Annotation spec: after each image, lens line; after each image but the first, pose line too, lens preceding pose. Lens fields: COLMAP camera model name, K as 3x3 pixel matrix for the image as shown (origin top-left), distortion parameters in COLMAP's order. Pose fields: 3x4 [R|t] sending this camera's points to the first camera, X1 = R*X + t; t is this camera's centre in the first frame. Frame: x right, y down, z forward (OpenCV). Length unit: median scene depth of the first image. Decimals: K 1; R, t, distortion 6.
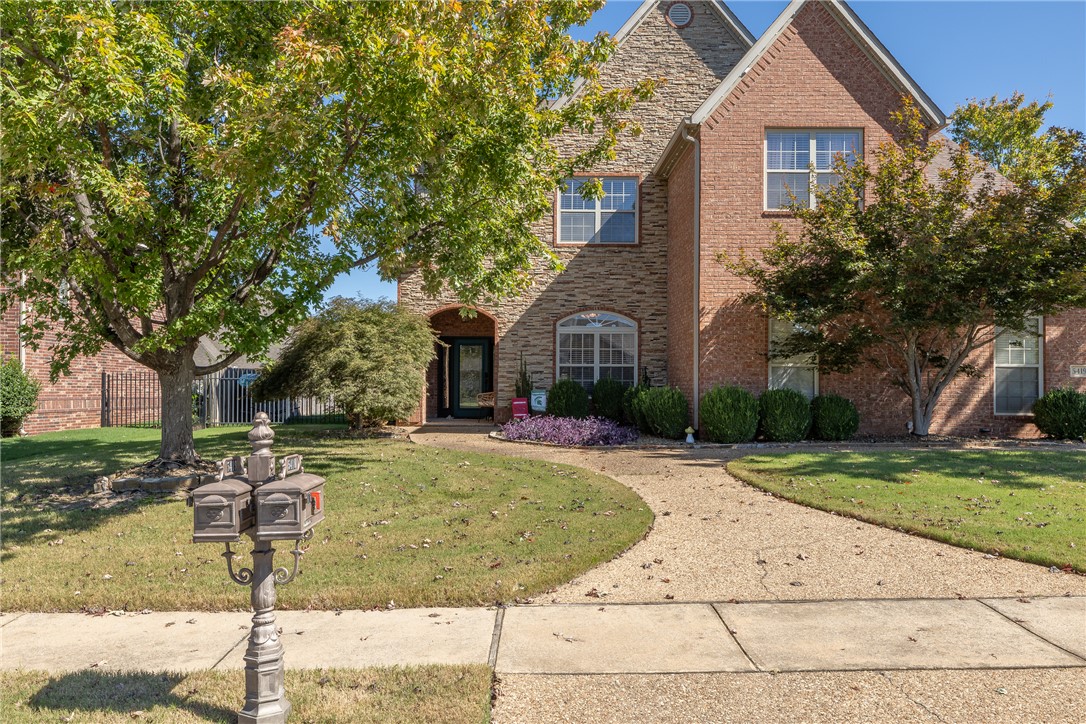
lens RADIAL K [[773.7, 0, 548.4], [0, 773.7, 362.0], [0, 0, 1]] dist [0.001931, -0.003897]
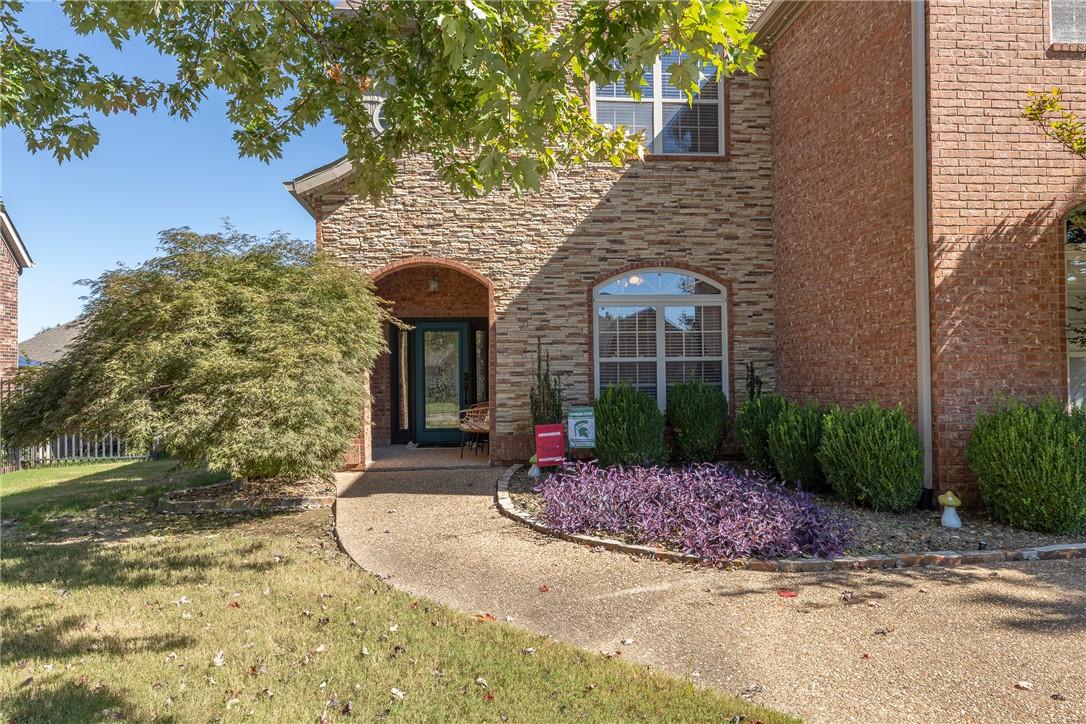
lens RADIAL K [[715.3, 0, 544.6], [0, 715.3, 362.2], [0, 0, 1]] dist [-0.000676, -0.001817]
pose [[0.997326, -0.016891, 0.071098, -0.066290], [0.016098, 0.999802, 0.011710, -0.001543], [-0.071282, -0.010534, 0.997401, 0.460648]]
